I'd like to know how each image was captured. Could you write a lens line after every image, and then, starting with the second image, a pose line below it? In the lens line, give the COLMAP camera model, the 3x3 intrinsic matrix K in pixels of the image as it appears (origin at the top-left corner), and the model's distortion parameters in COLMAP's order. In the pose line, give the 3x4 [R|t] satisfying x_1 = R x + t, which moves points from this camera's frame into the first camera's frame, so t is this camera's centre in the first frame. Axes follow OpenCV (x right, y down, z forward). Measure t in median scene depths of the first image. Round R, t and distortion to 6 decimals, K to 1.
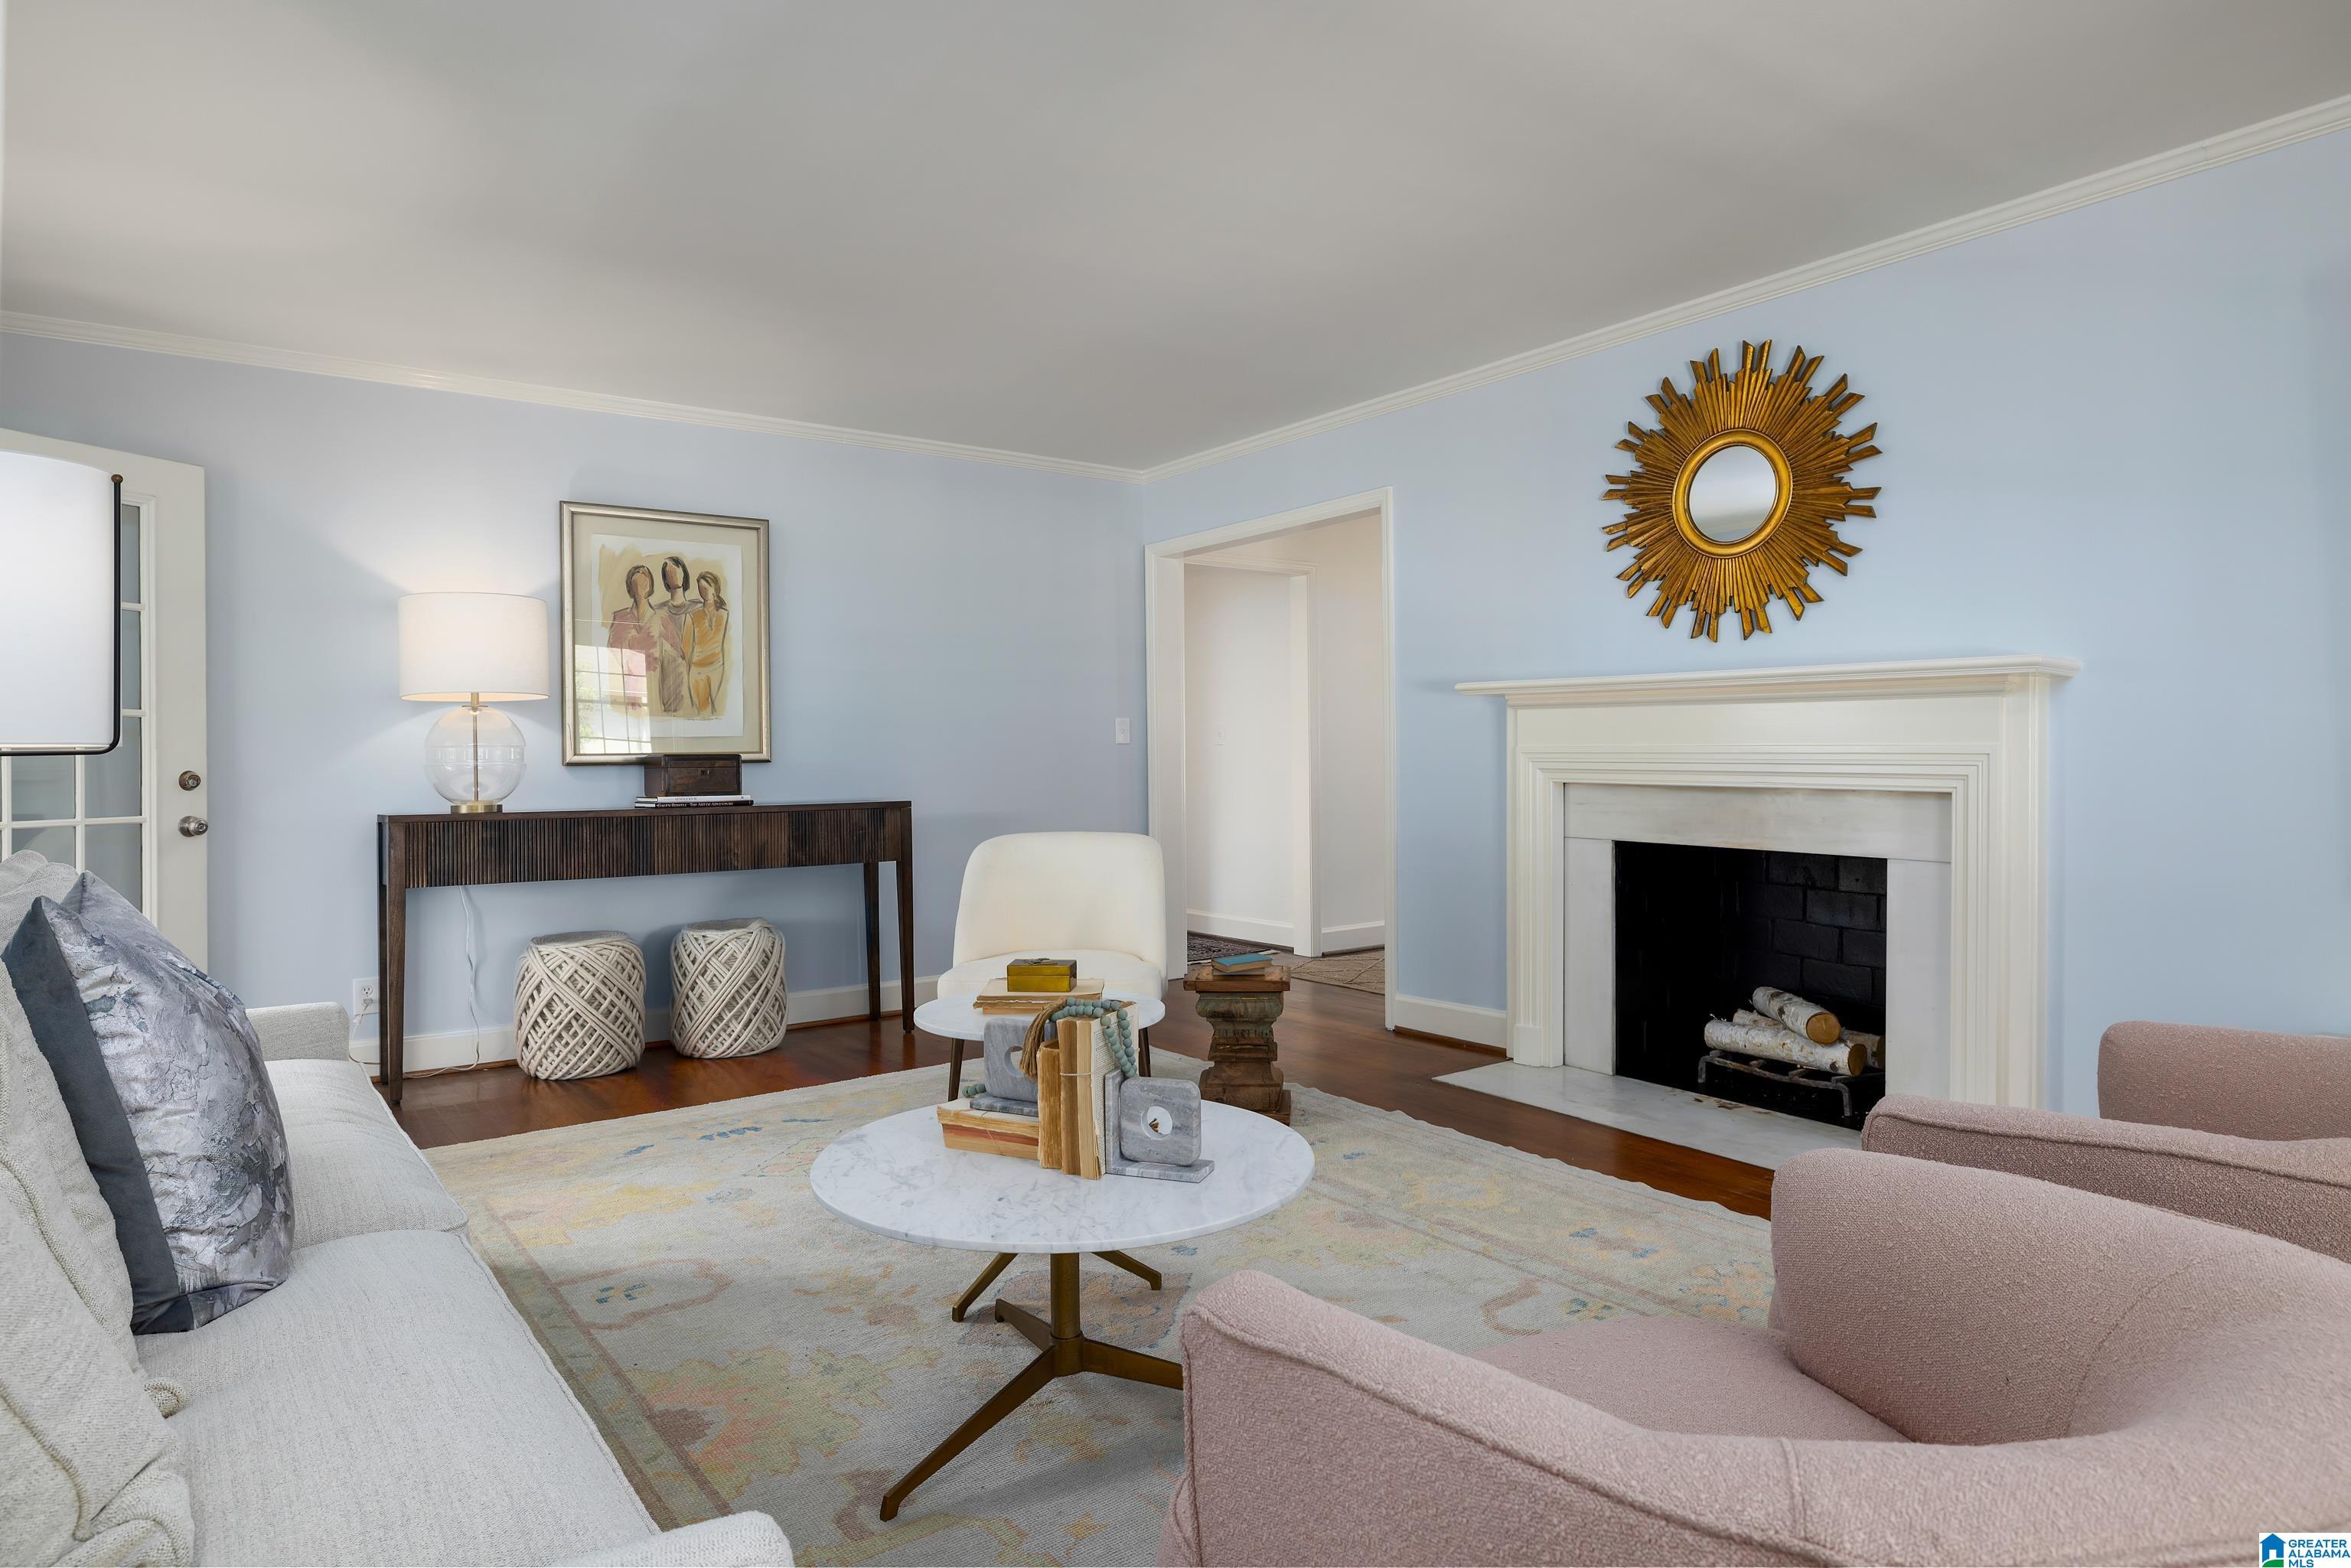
lens RADIAL K [[1373.9, 0, 1174.3], [0, 1373.9, 735.9], [0, 0, 1]] dist [-0.002977, 0.000416]
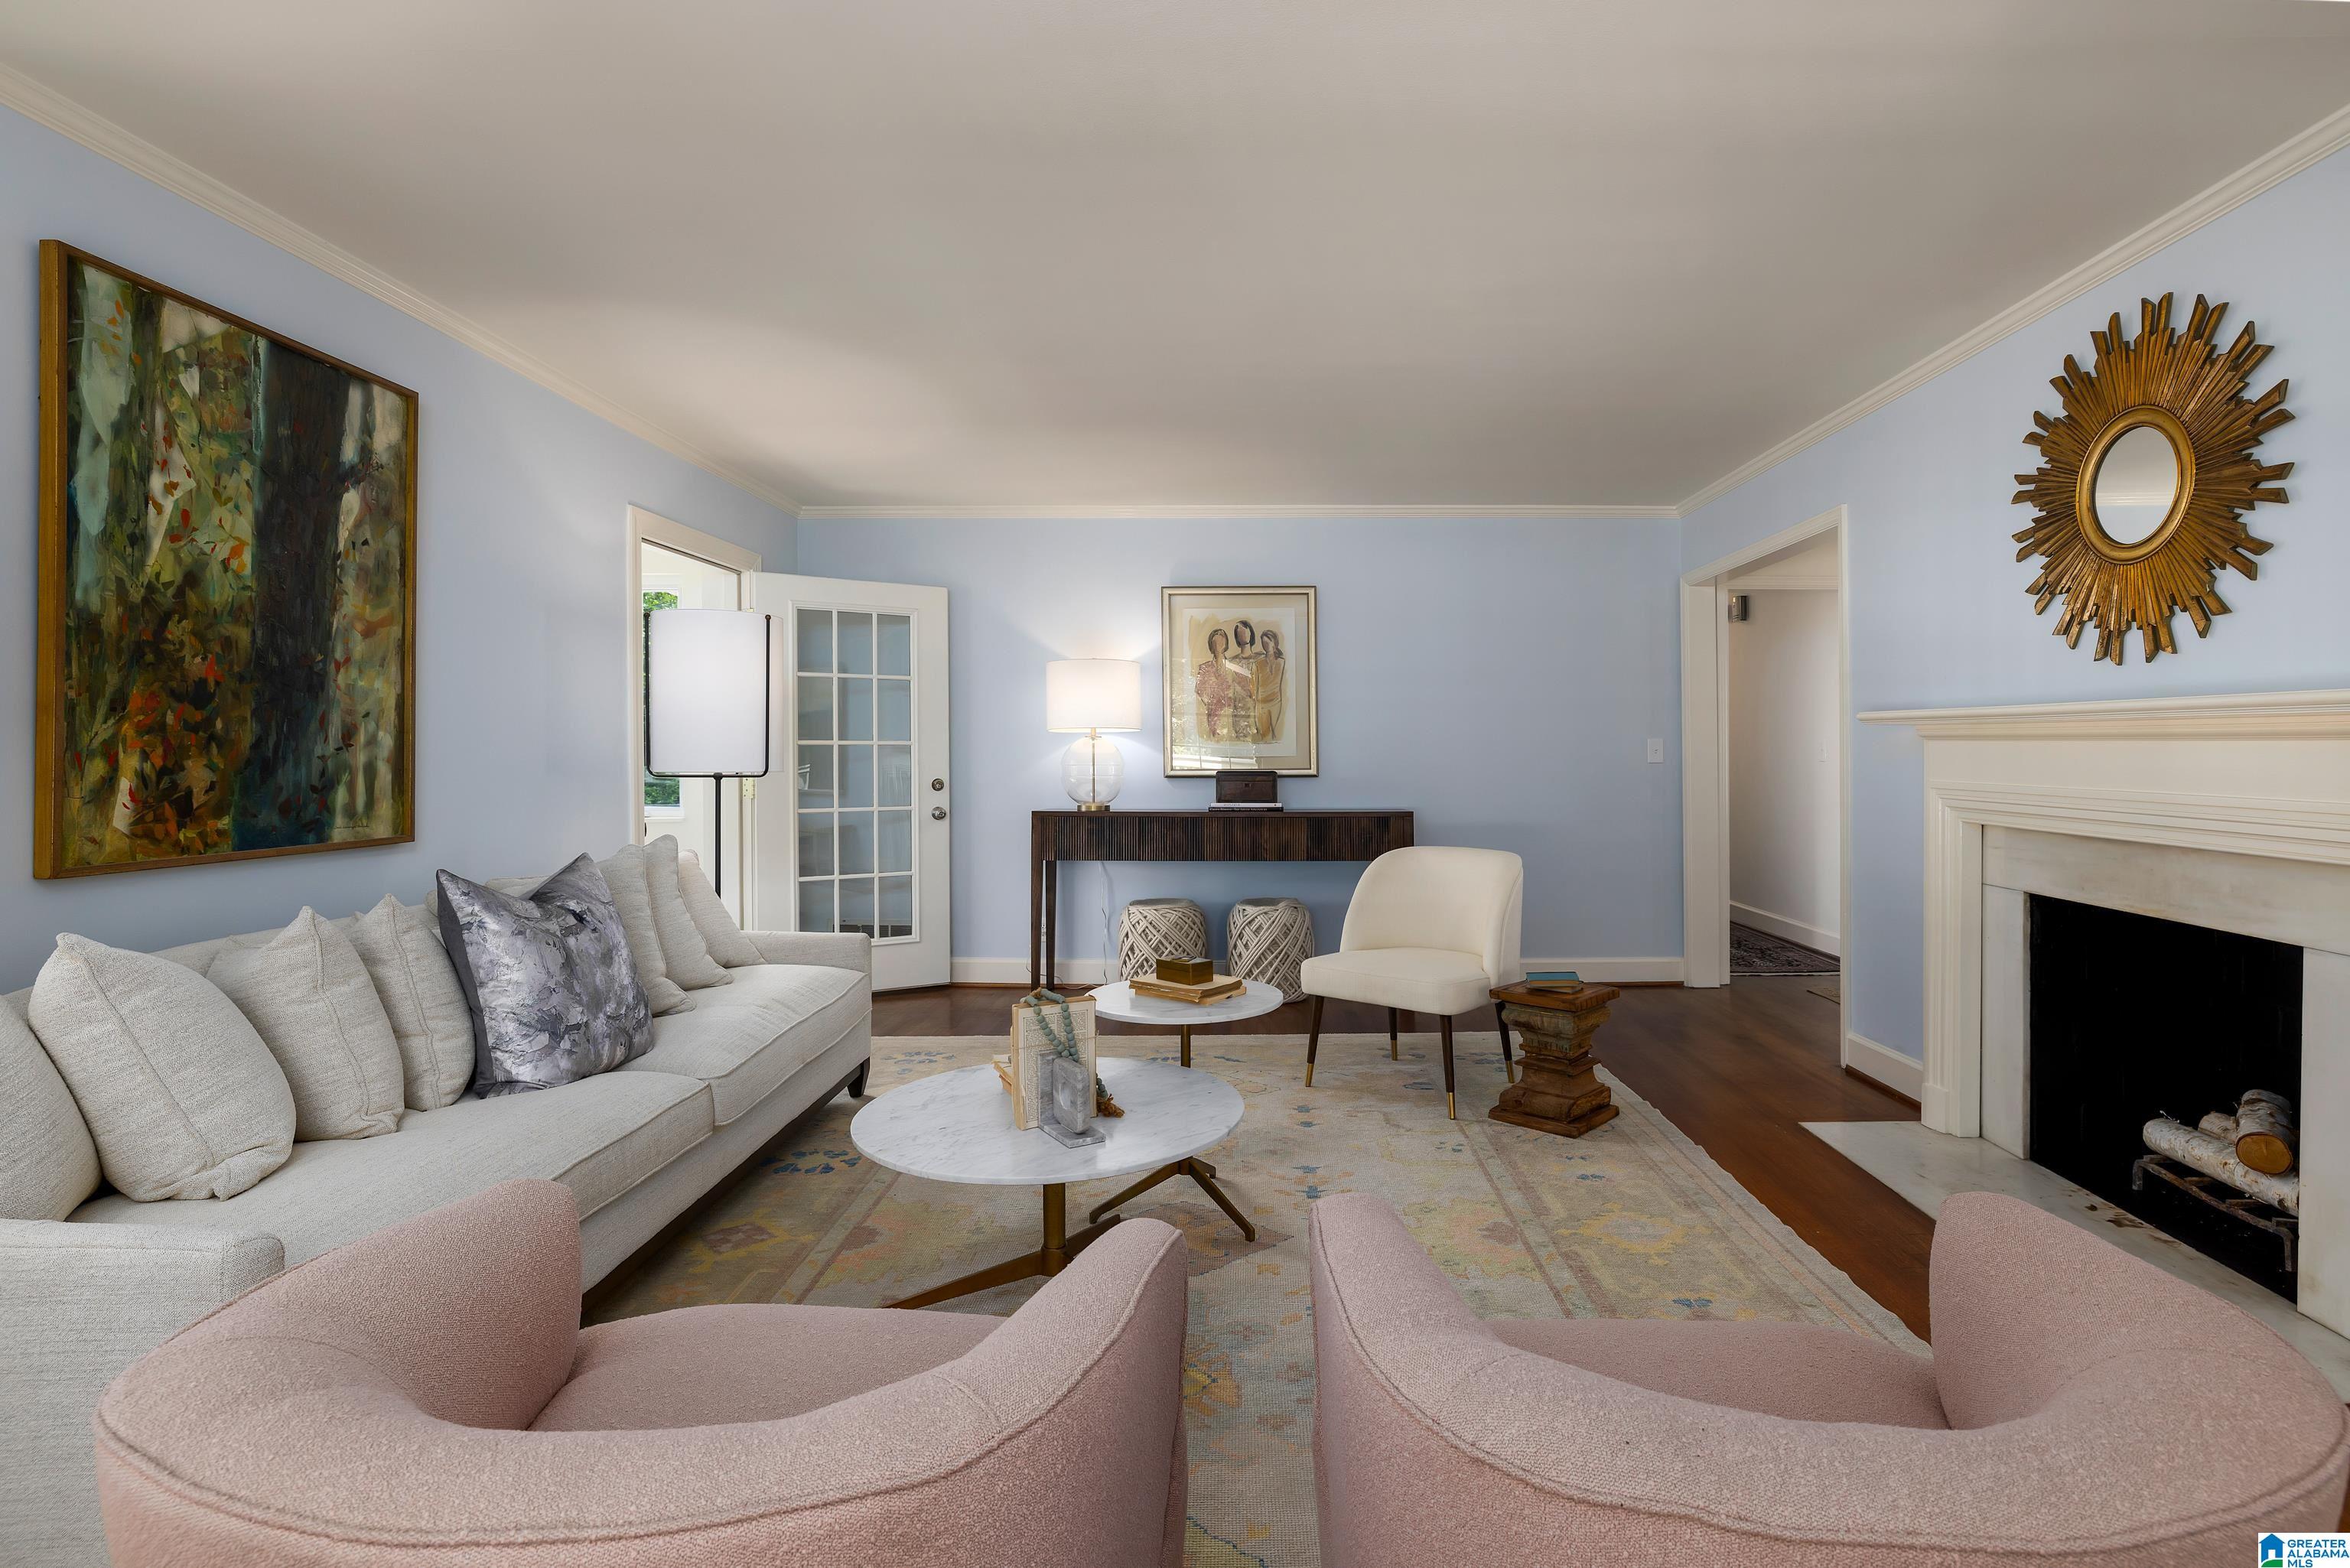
lens RADIAL K [[1164.3, 0, 1220.0], [0, 1164.3, 749.3], [0, 0, 1]] dist [-0.006748, -0.000731]
pose [[0.804922, 0.006319, -0.593347, 0.353971], [0.000875, 0.999930, 0.011836, -0.024856], [0.593380, -0.010047, 0.804860, 0.104722]]
